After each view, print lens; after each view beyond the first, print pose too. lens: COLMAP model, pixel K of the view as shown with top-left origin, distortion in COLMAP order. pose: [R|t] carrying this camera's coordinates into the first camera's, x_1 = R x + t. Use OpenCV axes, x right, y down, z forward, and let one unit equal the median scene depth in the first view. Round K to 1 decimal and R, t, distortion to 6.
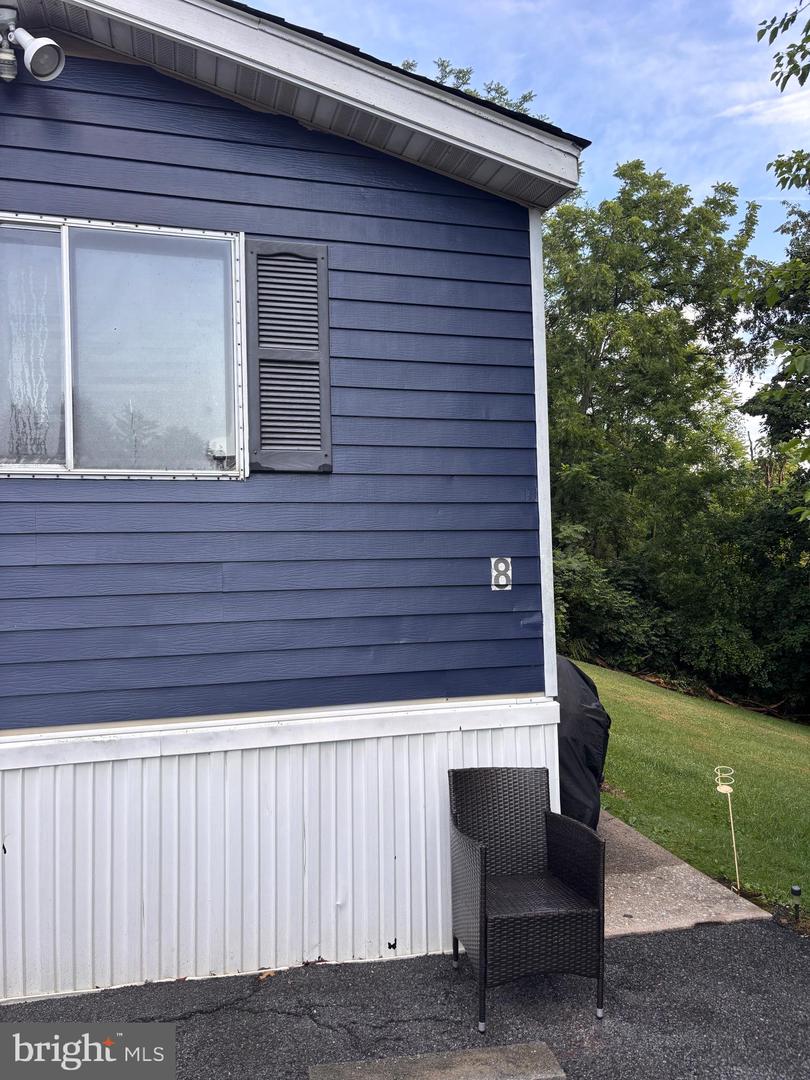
lens RADIAL K [[824.8, 0, 415.8], [0, 824.8, 530.0], [0, 0, 1]] dist [0.038876, -0.038115]
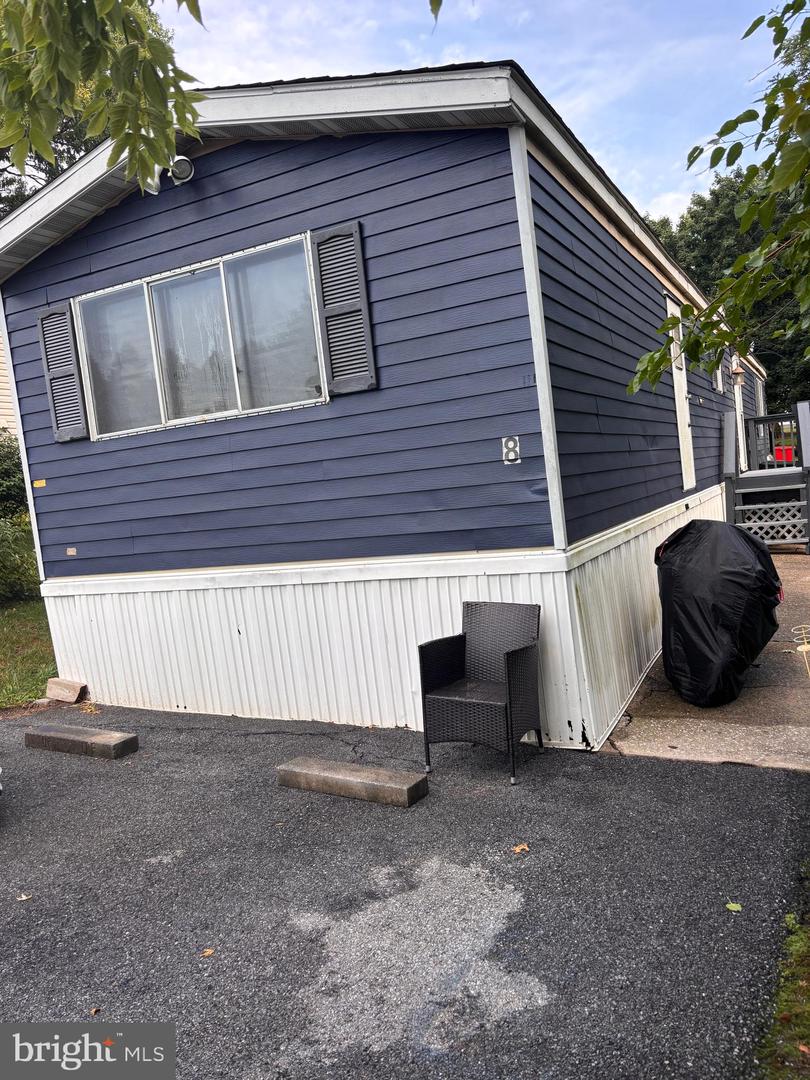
lens RADIAL K [[824.8, 0, 408.0], [0, 824.8, 535.5], [0, 0, 1]] dist [0.038876, -0.038115]
pose [[0.728429, -0.018162, -0.684881, 0.818741], [0.106141, 0.990571, 0.086622, 0.055701], [0.676850, -0.135792, 0.723488, -0.001148]]
